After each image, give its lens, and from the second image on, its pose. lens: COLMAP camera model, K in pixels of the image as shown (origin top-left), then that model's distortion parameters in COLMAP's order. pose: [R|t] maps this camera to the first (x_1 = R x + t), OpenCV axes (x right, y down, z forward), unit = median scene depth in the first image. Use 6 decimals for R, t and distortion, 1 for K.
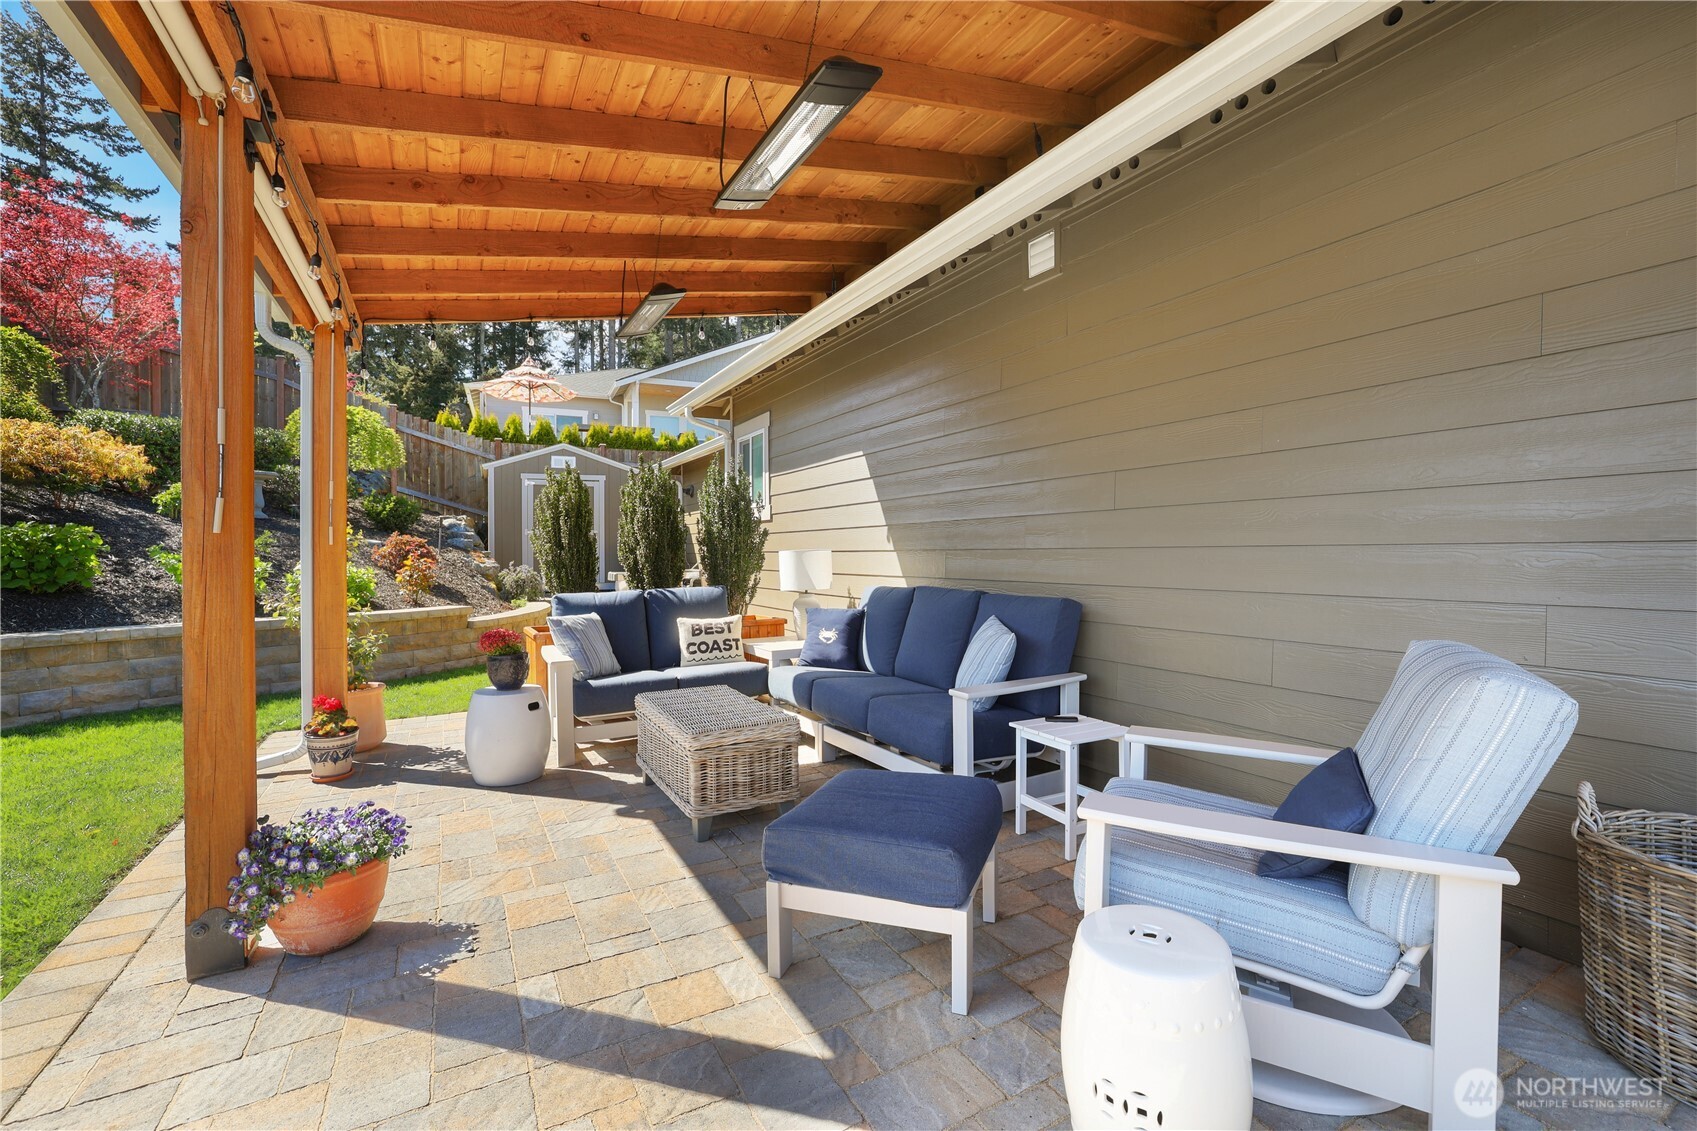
lens RADIAL K [[750.8, 0, 844.8], [0, 750.8, 561.0], [0, 0, 1]] dist [-0.024900, 0.000871]
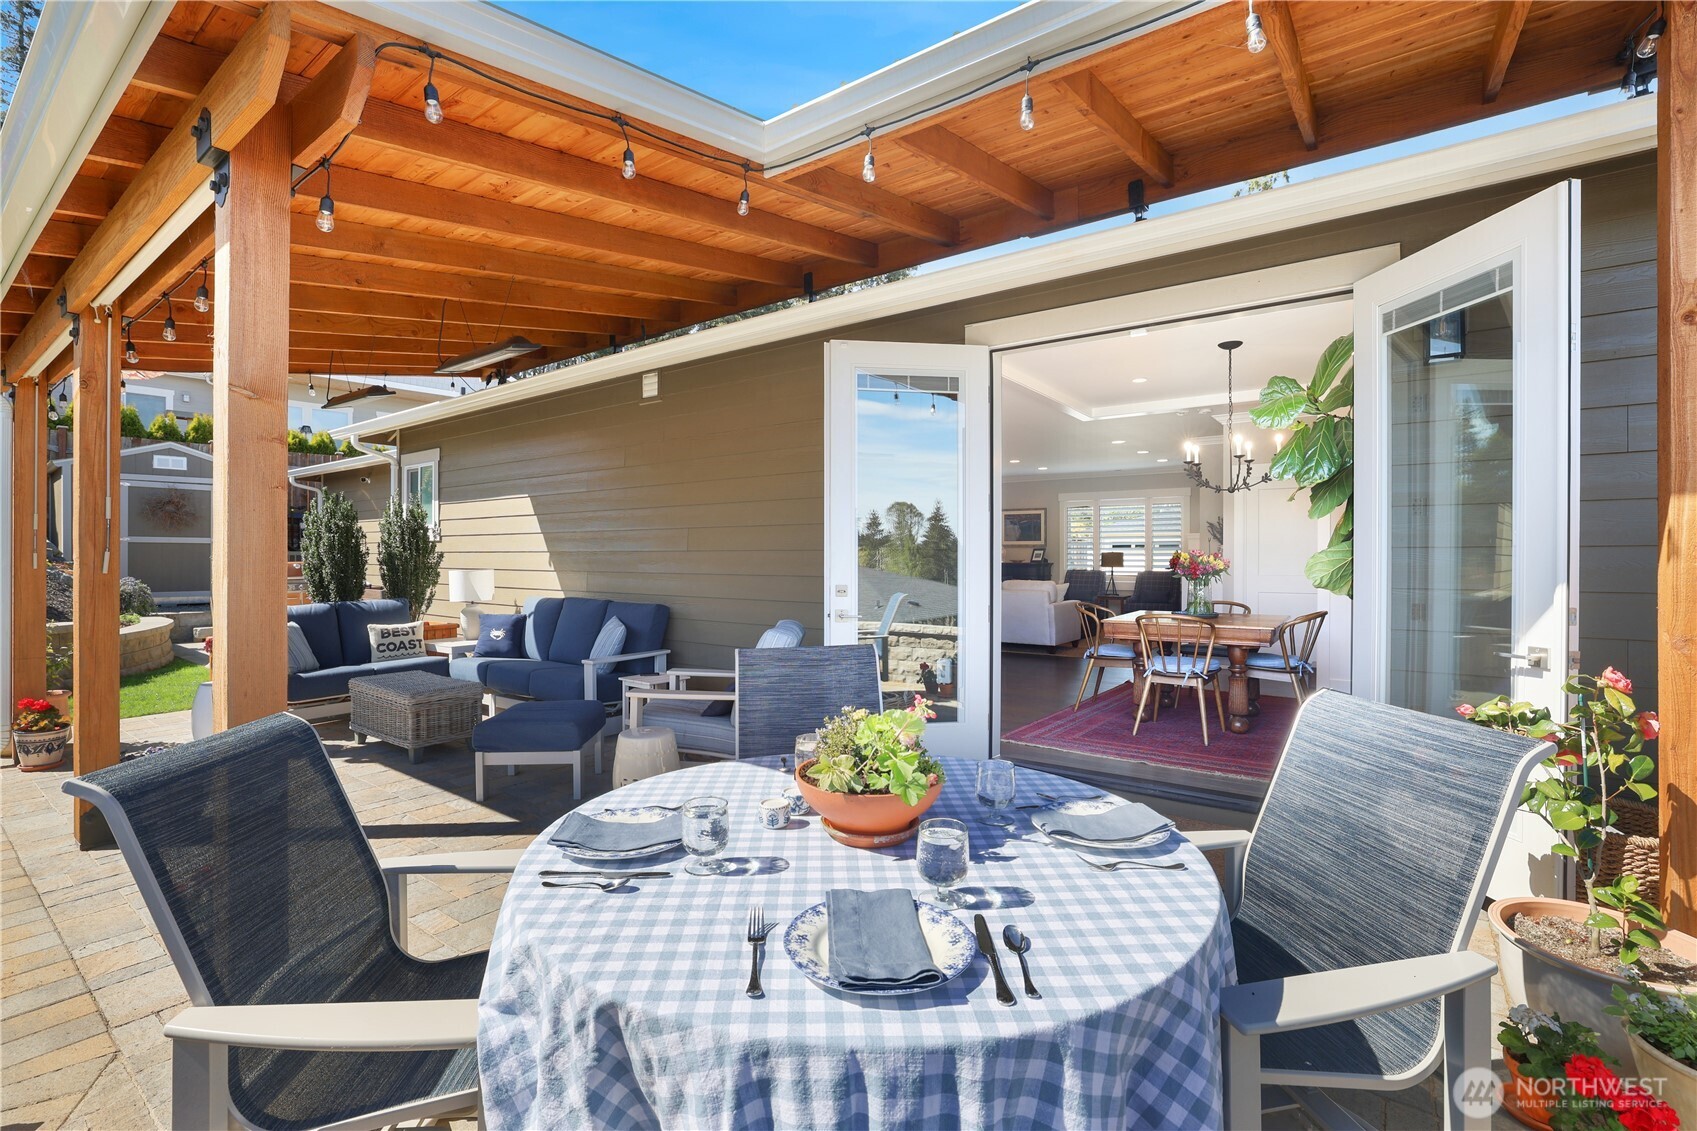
lens RADIAL K [[750.8, 0, 844.1], [0, 750.8, 562.5], [0, 0, 1]] dist [-0.024900, 0.000871]
pose [[0.908496, 0.003985, 0.417874, -0.017482], [-0.001539, 0.999980, -0.006192, -0.021086], [-0.417891, 0.004983, 0.908484, -0.461315]]
